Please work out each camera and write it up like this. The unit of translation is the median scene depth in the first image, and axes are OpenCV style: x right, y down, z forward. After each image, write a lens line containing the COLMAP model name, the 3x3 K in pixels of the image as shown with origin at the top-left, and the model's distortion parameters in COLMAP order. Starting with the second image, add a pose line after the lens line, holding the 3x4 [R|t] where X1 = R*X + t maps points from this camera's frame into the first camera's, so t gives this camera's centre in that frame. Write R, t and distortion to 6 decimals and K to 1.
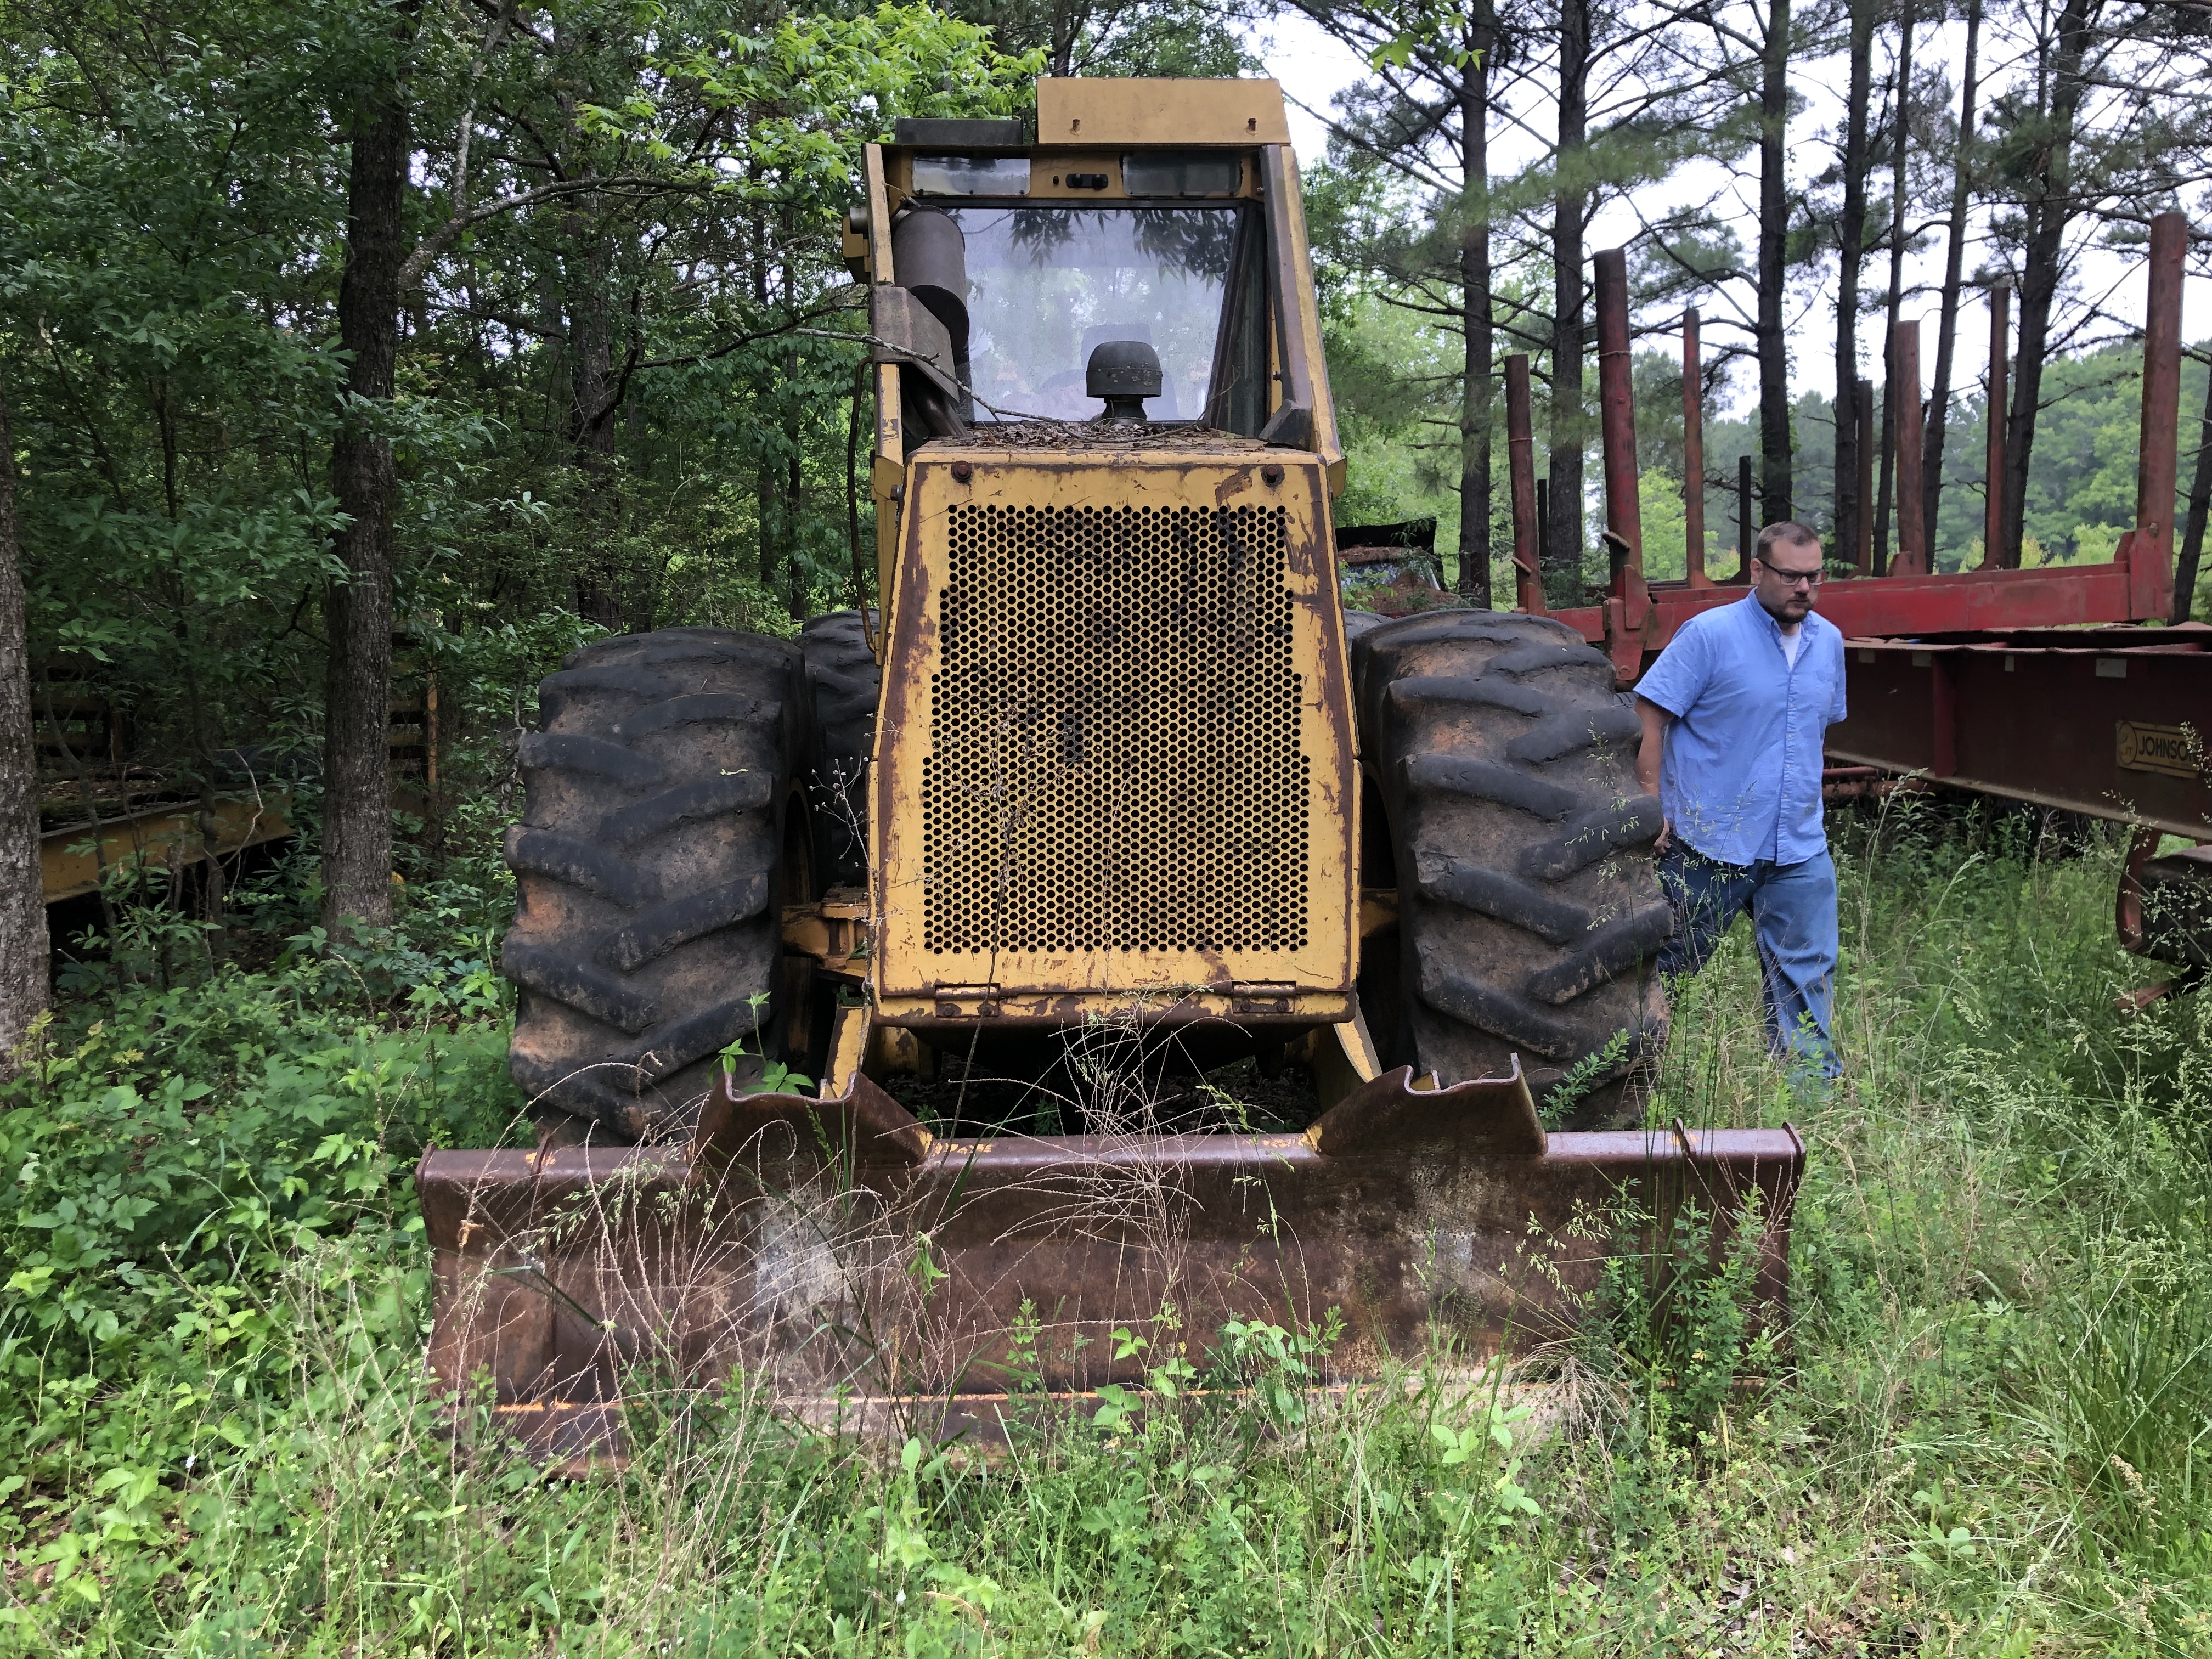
lens RADIAL K [[1726.5, 0, 1106.0], [0, 1726.5, 829.5], [0, 0, 1]] dist [0.206687, -0.340887]
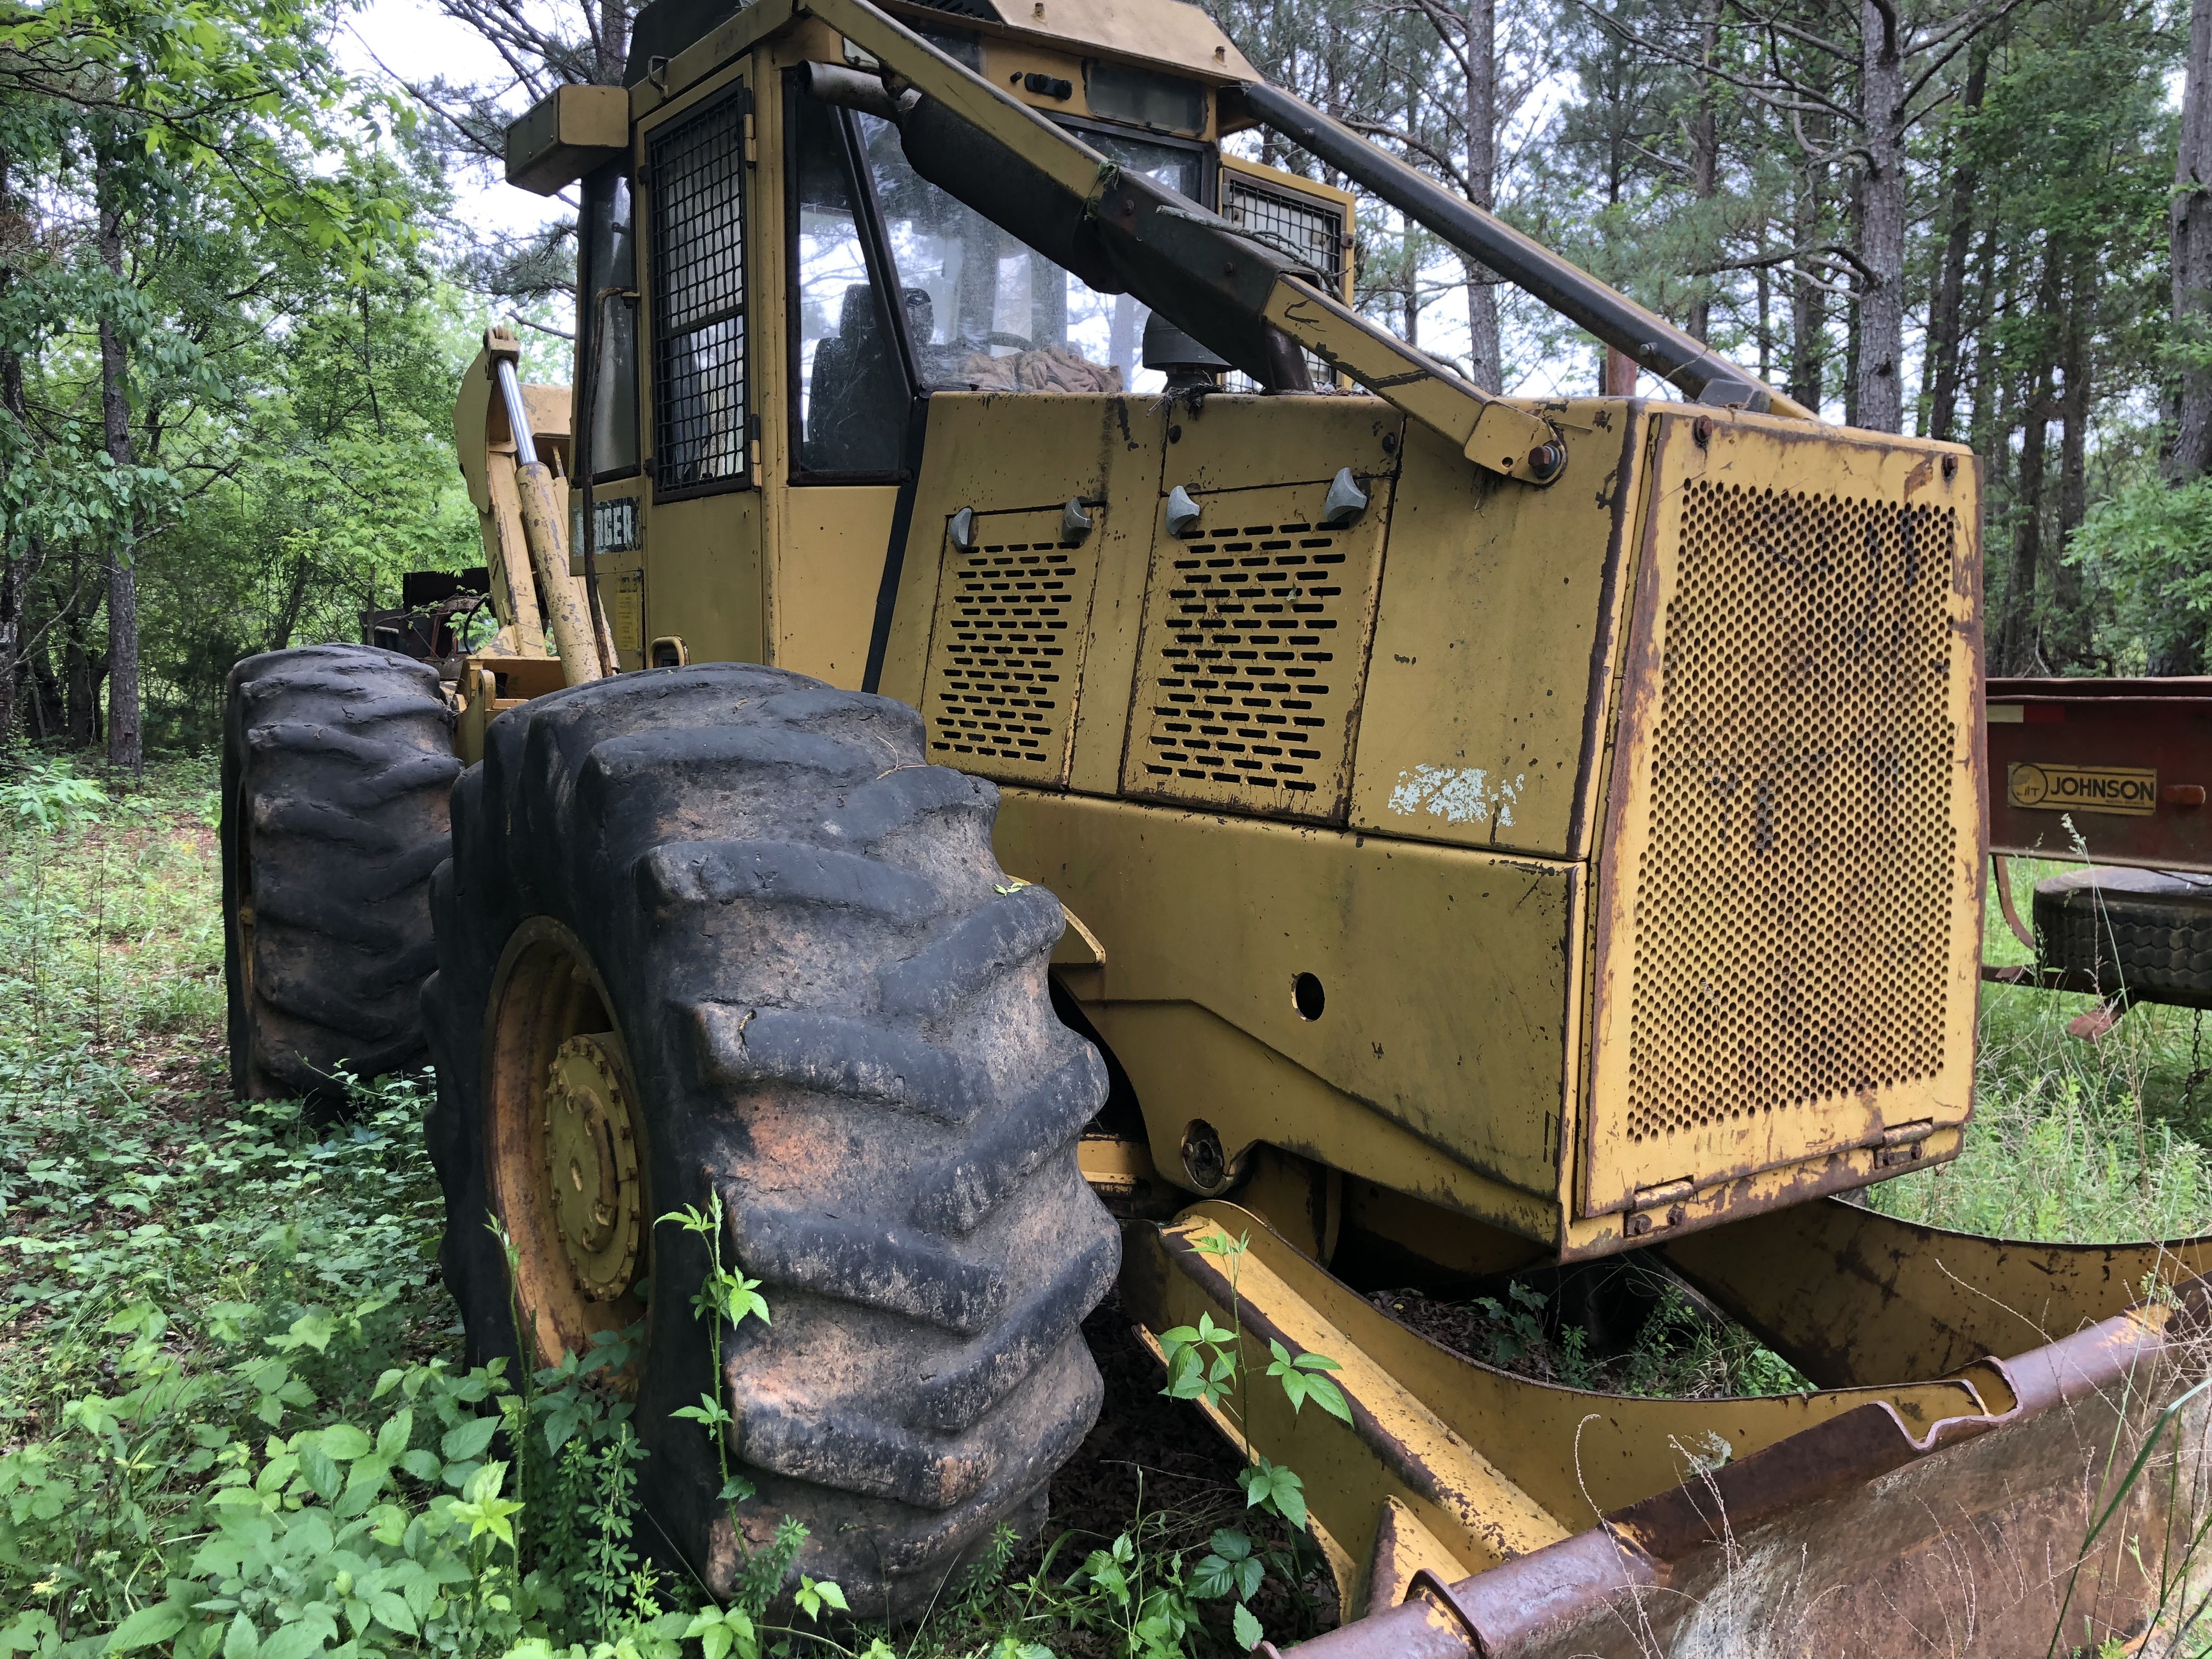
lens RADIAL K [[1858.7, 0, 1115.2], [0, 1858.7, 839.8], [0, 0, 1]] dist [0.001930, -0.021285]
pose [[0.838423, -0.043349, 0.543294, -0.660566], [0.056101, 0.998401, -0.006916, -0.052419], [-0.542125, 0.036278, 0.839514, 0.507783]]
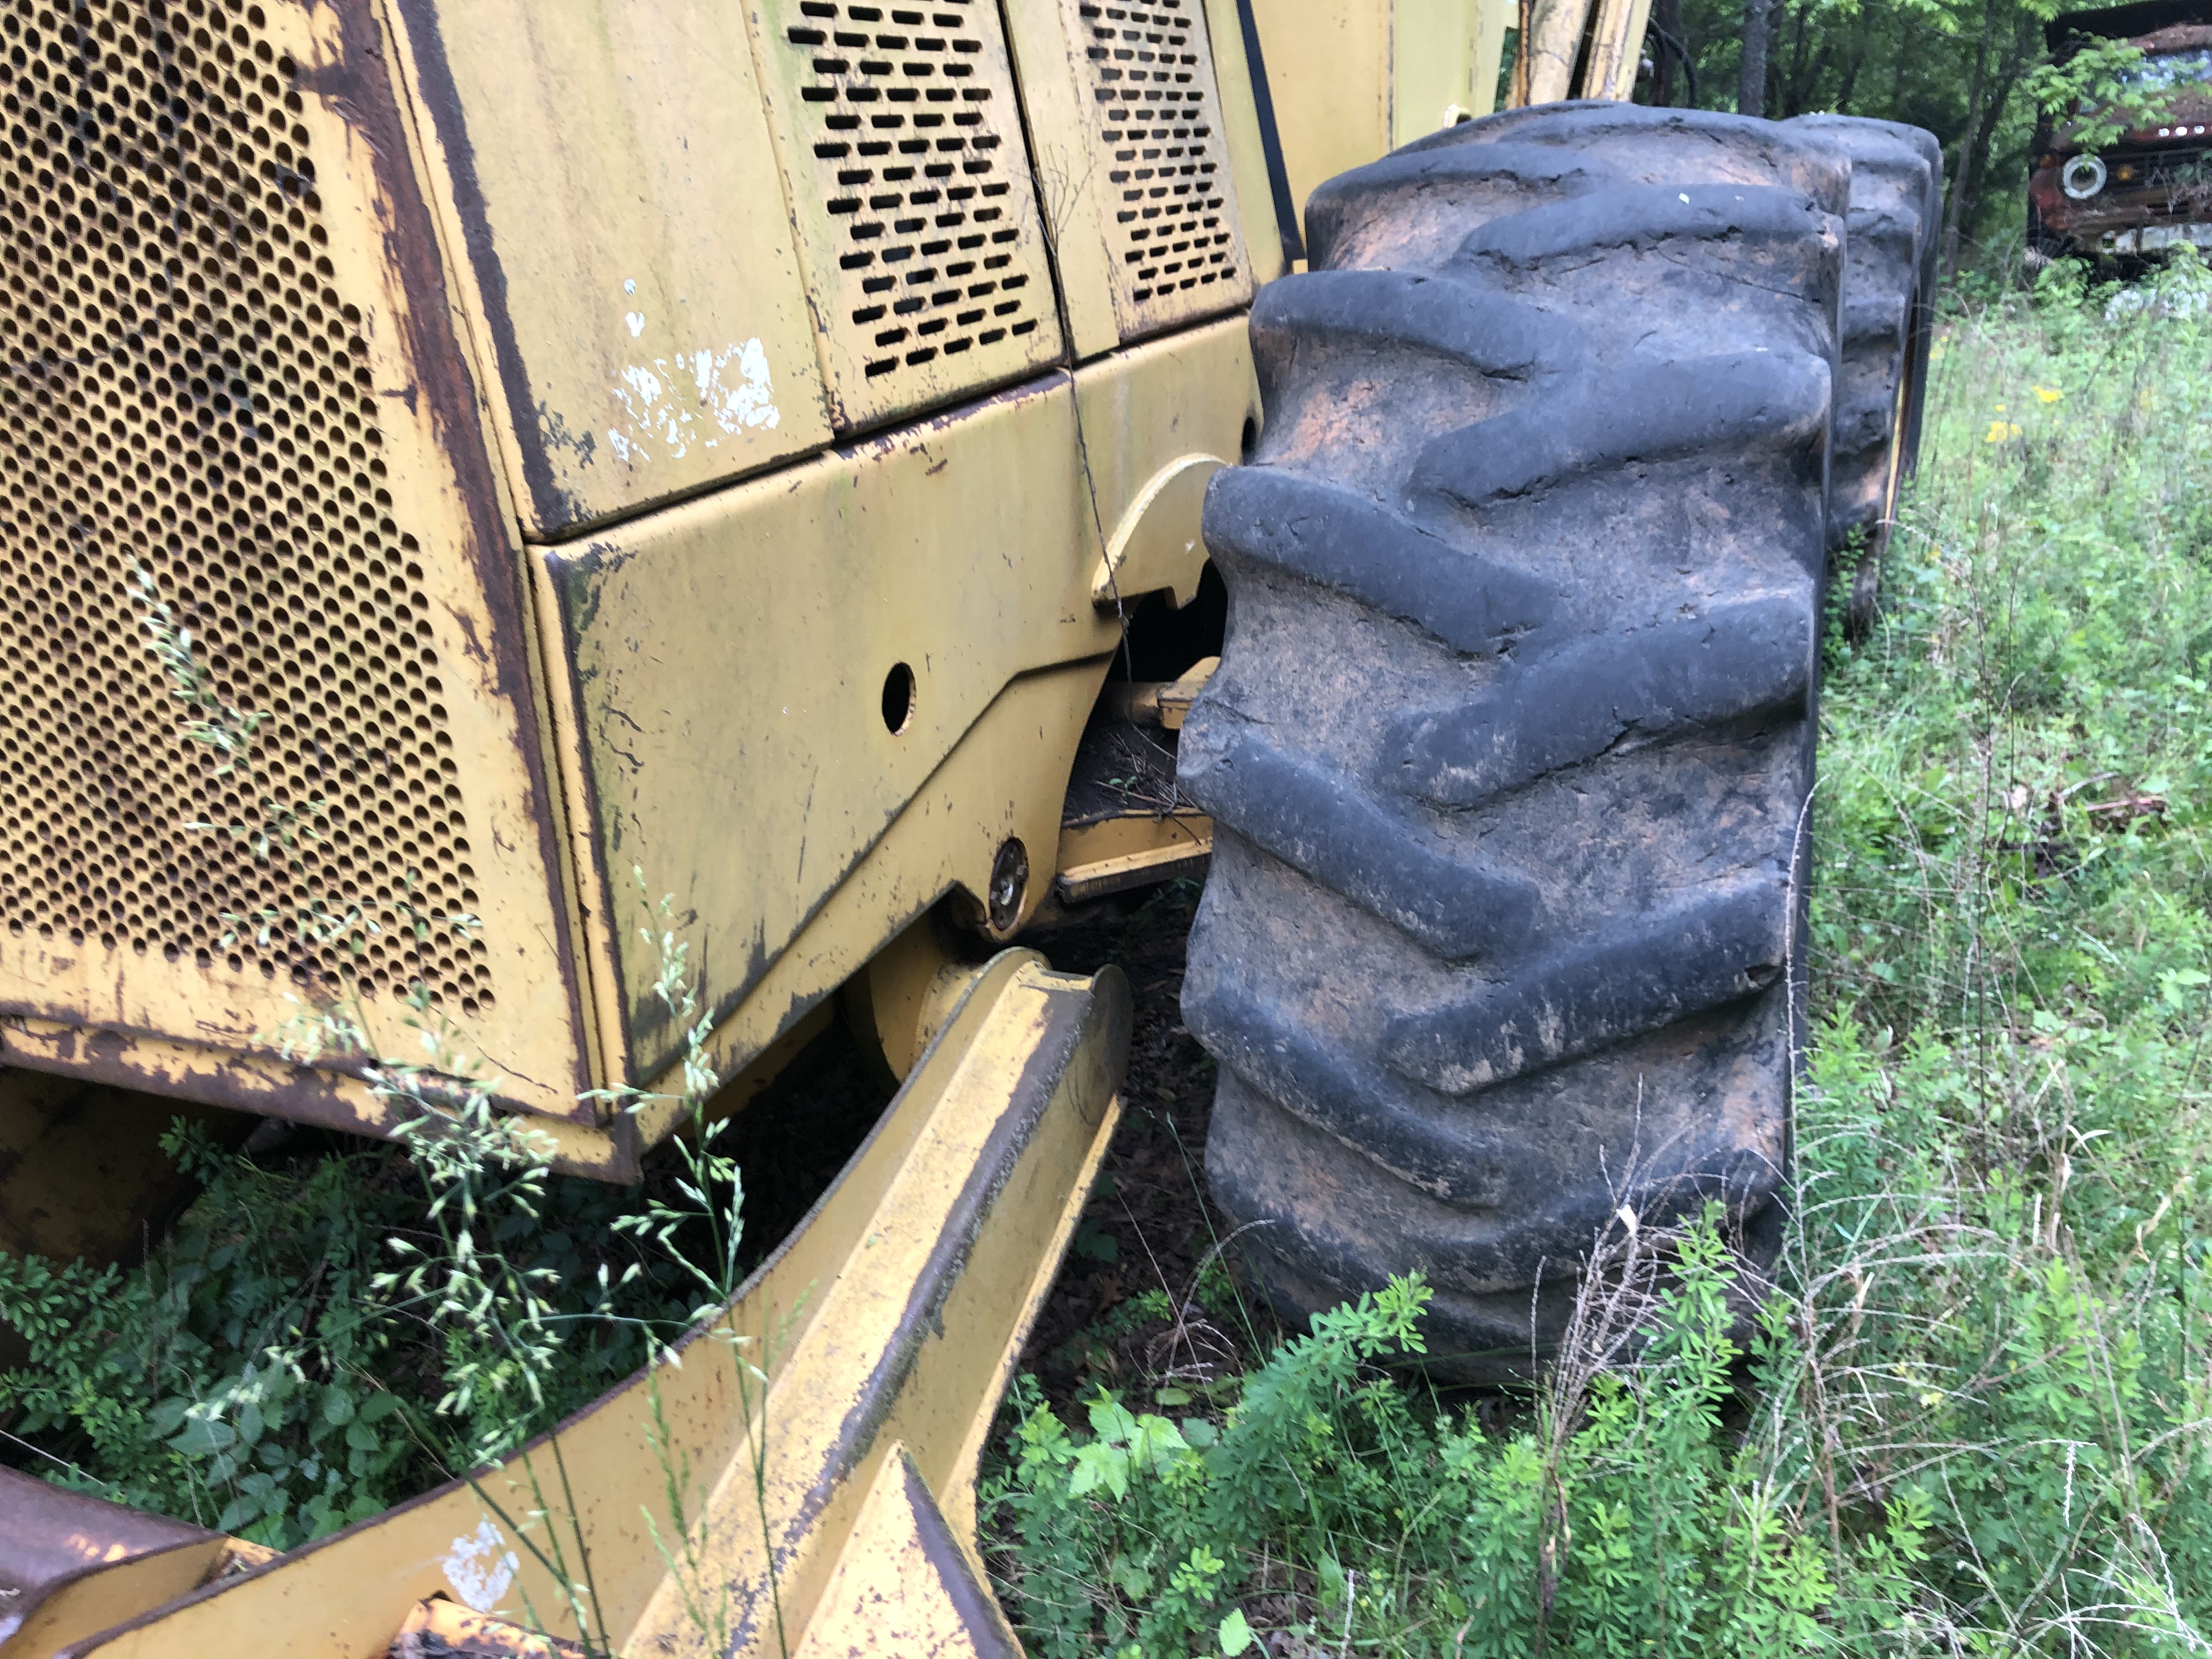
lens RADIAL K [[1779.7, 0, 1094.1], [0, 1779.7, 803.8], [0, 0, 1]] dist [0.022584, -0.009600]
pose [[0.909130, 0.106941, -0.402550, 0.411596], [-0.013652, 0.973608, 0.227817, -0.075612], [0.416289, -0.201620, 0.886596, 0.717481]]
